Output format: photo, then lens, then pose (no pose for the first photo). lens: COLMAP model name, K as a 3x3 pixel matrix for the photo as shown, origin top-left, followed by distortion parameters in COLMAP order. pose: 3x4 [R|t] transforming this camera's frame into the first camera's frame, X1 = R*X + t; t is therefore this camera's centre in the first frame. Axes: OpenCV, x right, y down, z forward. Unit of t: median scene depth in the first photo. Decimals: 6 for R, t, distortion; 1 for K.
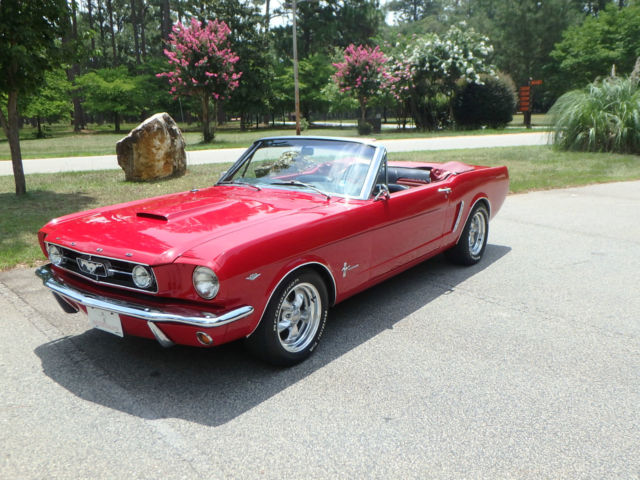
lens RADIAL K [[581.4, 0, 321.8], [0, 581.4, 243.7], [0, 0, 1]] dist [-0.010317, 0.000000]
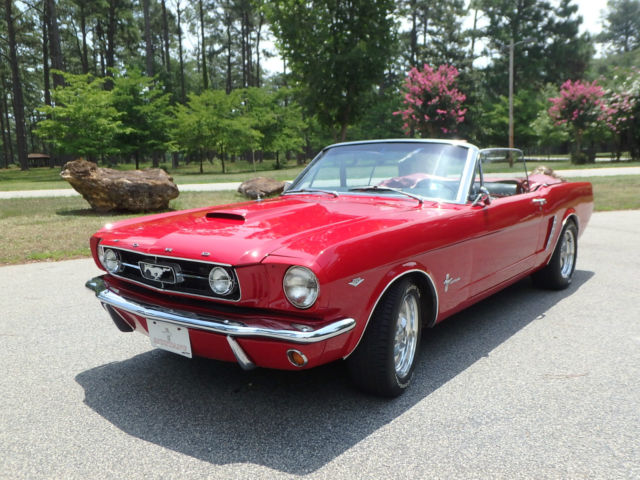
lens RADIAL K [[581.4, 0, 325.0], [0, 581.4, 242.9], [0, 0, 1]] dist [-0.010317, 0.000000]
pose [[0.952441, 0.036791, -0.302492, -0.040034], [-0.056334, 0.996833, -0.056135, 0.035863], [0.299469, 0.070506, 0.951497, -0.113580]]
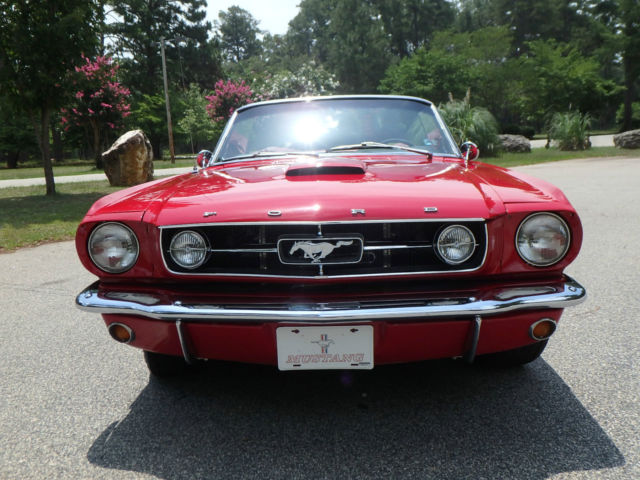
lens RADIAL K [[581.4, 0, 318.6], [0, 581.4, 233.3], [0, 0, 1]] dist [-0.010317, 0.000000]
pose [[0.953961, -0.072129, 0.291128, -0.112233], [0.094631, 0.993456, -0.063951, 0.038924], [-0.284610, 0.088557, 0.954544, -0.090803]]
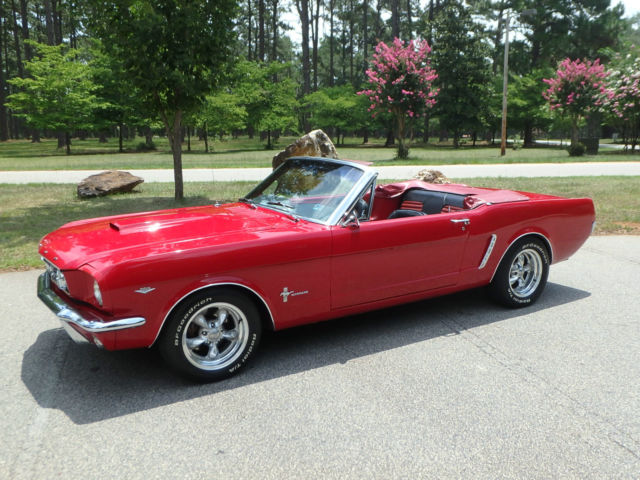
lens RADIAL K [[581.4, 0, 330.4], [0, 581.4, 239.3], [0, 0, 1]] dist [-0.010317, 0.000000]
pose [[0.927607, 0.080958, -0.364679, 0.059120], [-0.093226, 0.995514, -0.016132, -0.005128], [0.361737, 0.048961, 0.930994, 0.014415]]
